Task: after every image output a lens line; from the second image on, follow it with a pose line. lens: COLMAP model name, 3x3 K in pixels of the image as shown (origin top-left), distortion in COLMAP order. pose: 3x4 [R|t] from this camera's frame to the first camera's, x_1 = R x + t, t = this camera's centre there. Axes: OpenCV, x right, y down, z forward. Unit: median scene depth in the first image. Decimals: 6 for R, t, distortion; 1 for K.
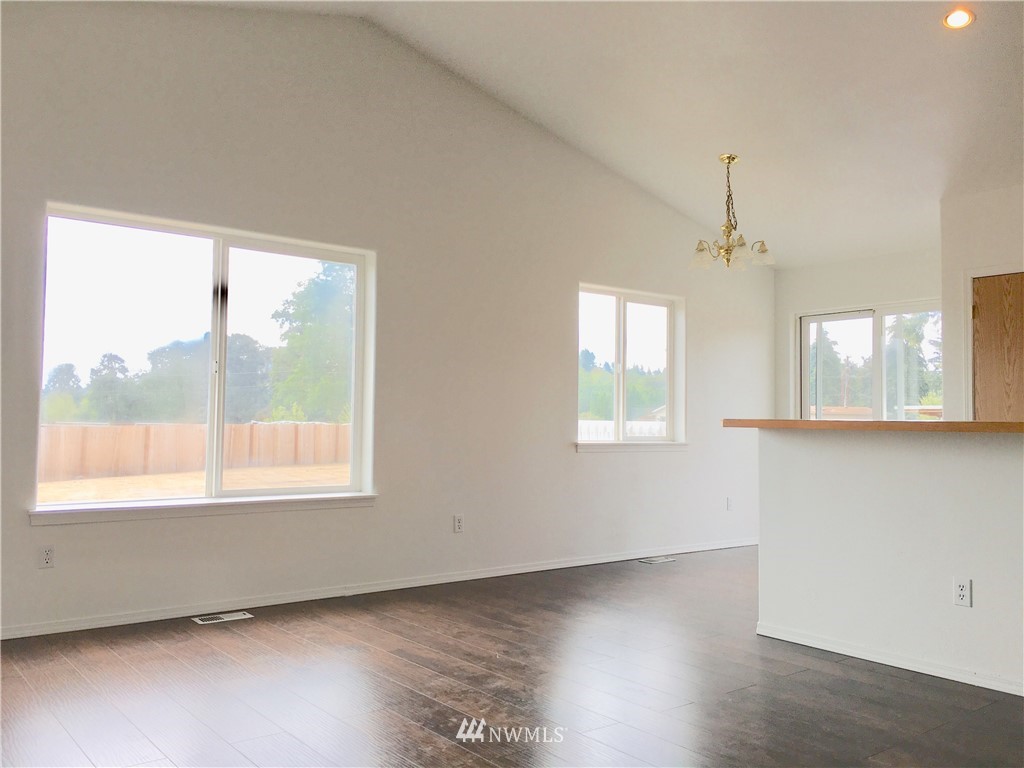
lens RADIAL K [[866.3, 0, 512.0], [0, 866.3, 384.0], [0, 0, 1]] dist [0.087191, -0.067315]
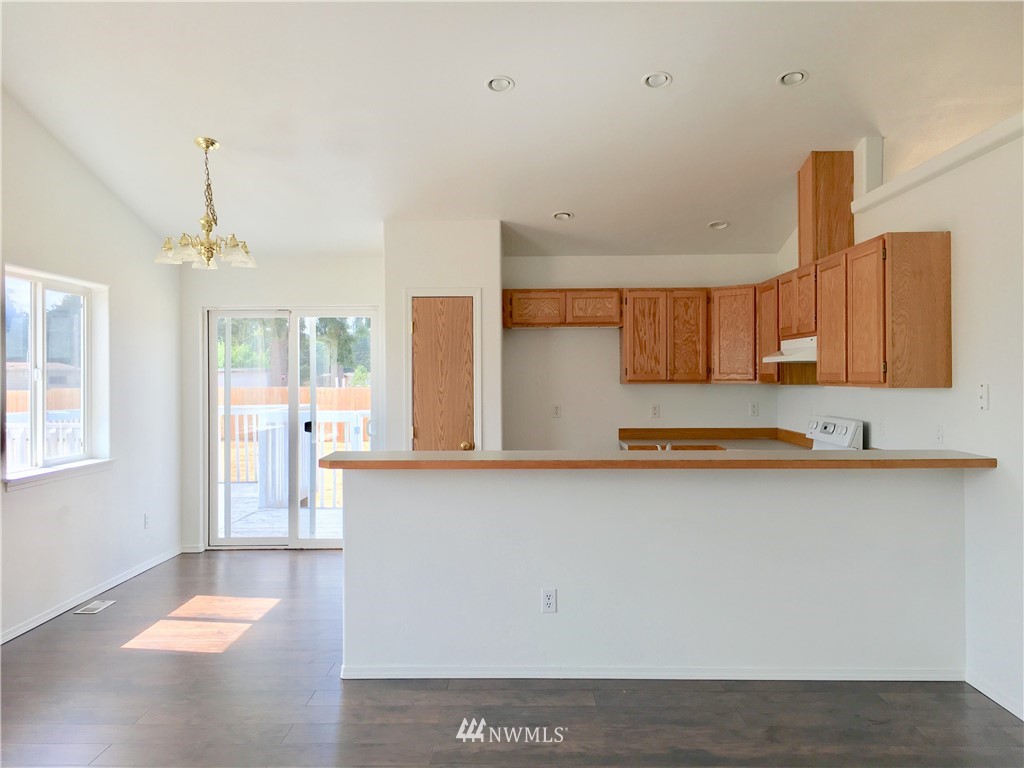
lens RADIAL K [[866.3, 0, 512.0], [0, 866.3, 384.0], [0, 0, 1]] dist [0.087191, -0.067315]
pose [[0.640859, -0.024272, 0.767275, -0.243924], [-0.017735, 0.998765, 0.046408, -0.063017], [-0.767454, -0.043349, 0.639637, 0.194887]]
